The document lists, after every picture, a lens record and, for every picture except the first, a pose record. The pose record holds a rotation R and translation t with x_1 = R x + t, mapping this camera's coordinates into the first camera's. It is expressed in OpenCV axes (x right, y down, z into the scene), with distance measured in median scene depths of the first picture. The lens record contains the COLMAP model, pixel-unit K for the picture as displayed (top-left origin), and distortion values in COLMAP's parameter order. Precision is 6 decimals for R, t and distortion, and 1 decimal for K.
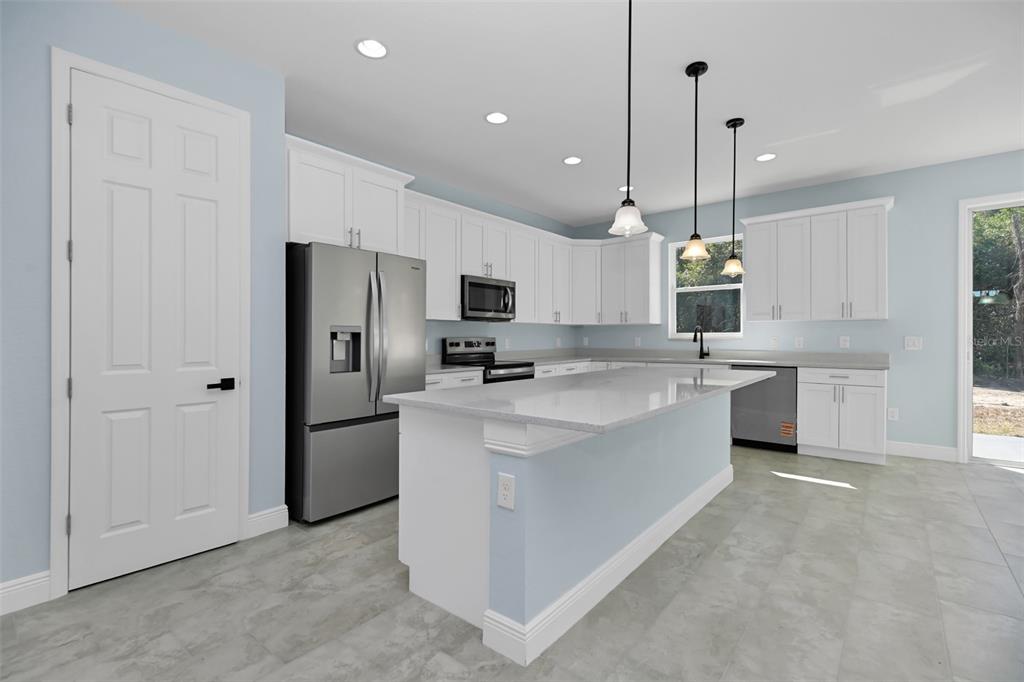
lens RADIAL K [[463.3, 0, 517.8], [0, 463.3, 336.7], [0, 0, 1]] dist [-0.004169, -0.000875]
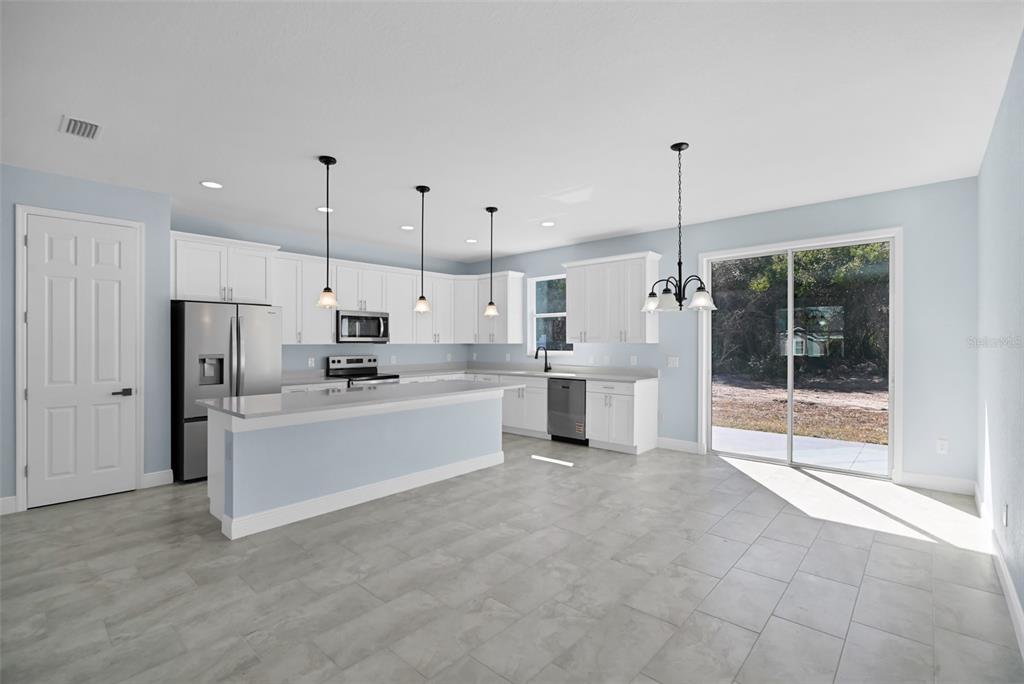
lens RADIAL K [[460.4, 0, 518.0], [0, 460.4, 342.1], [0, 0, 1]] dist [-0.013773, 0.000093]
pose [[0.998897, -0.000163, -0.046959, 0.475276], [0.000235, 0.999999, 0.001522, -0.043668], [0.046959, -0.001531, 0.998896, -0.311724]]
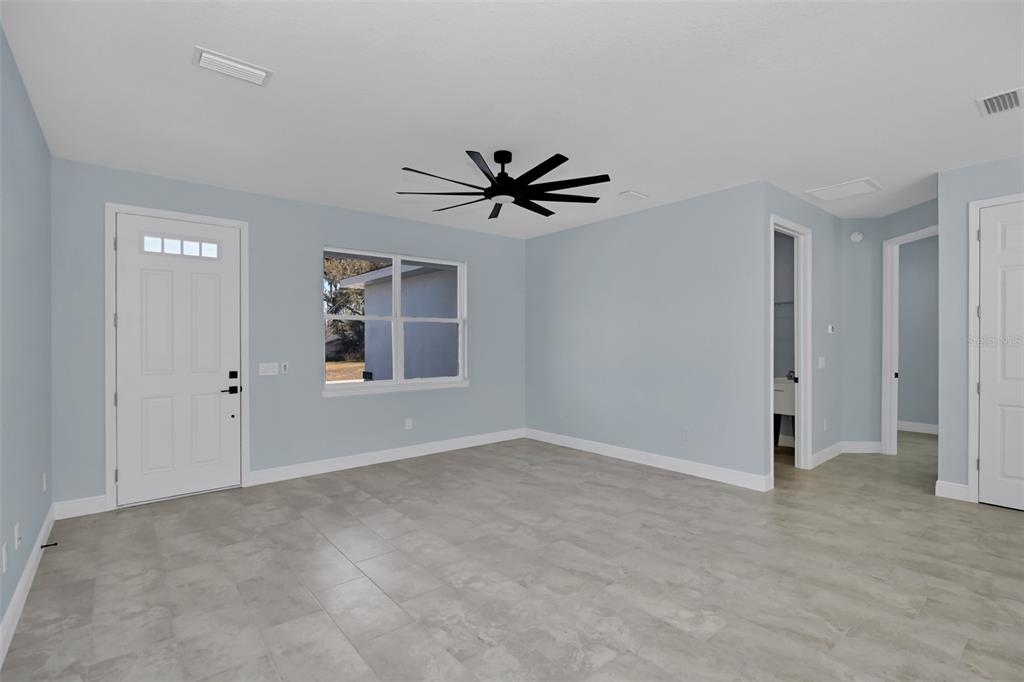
lens RADIAL K [[469.4, 0, 512.2], [0, 469.4, 342.2], [0, 0, 1]] dist [-0.008583, -0.000152]
pose [[-0.183330, 0.009656, -0.983004, 0.535036], [0.008270, 0.999932, 0.008280, -0.046172], [0.983017, -0.006612, -0.183397, -0.213290]]
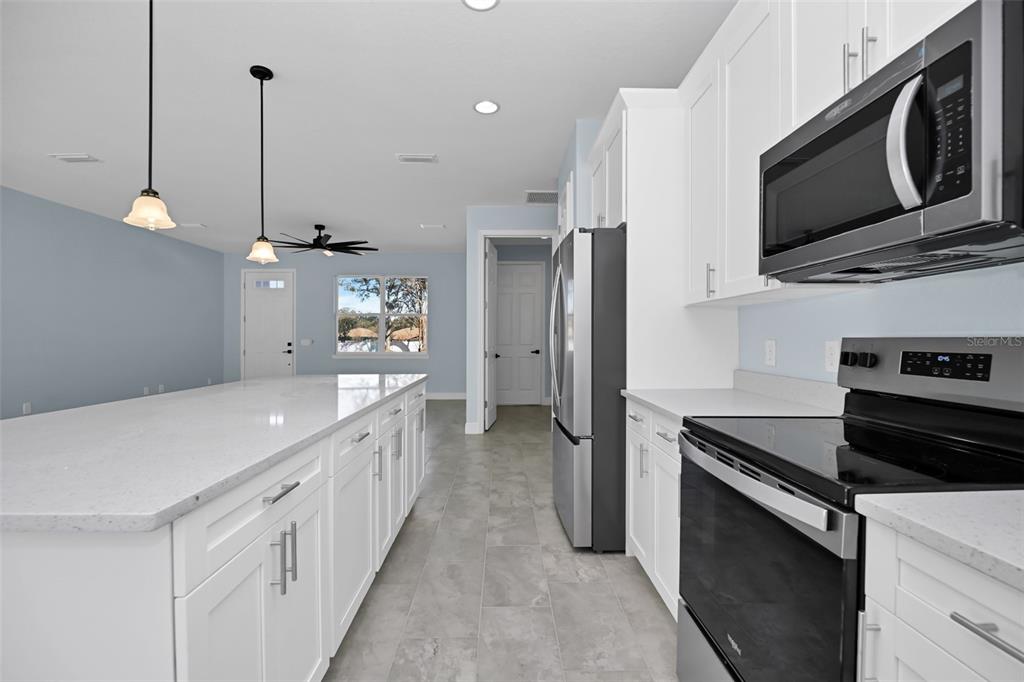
lens RADIAL K [[469.4, 0, 512.2], [0, 469.4, 342.2], [0, 0, 1]] dist [-0.008583, -0.000152]
pose [[-0.759878, 0.005170, -0.650045, 0.261746], [0.000937, 0.999976, 0.006858, 0.002879], [0.650065, 0.004602, -0.759865, 1.160120]]
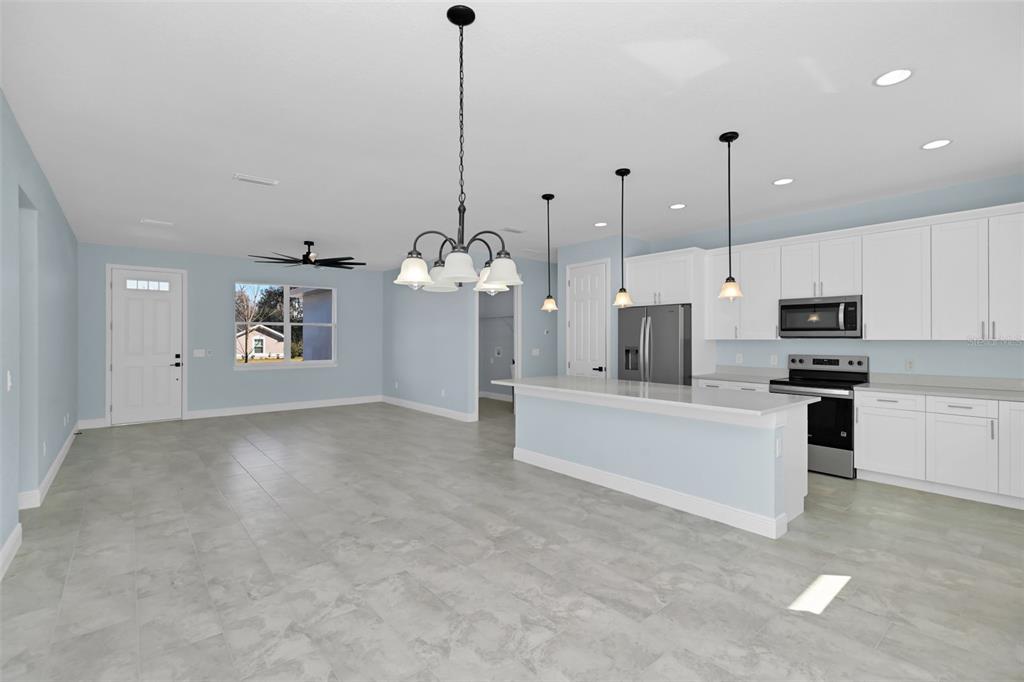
lens RADIAL K [[460.4, 0, 518.0], [0, 460.4, 341.1], [0, 0, 1]] dist [-0.013773, 0.000093]
pose [[-0.175699, 0.011018, -0.984382, 1.126399], [0.002058, 0.999939, 0.010825, -0.046453], [0.984442, -0.000124, -0.175711, 0.572461]]
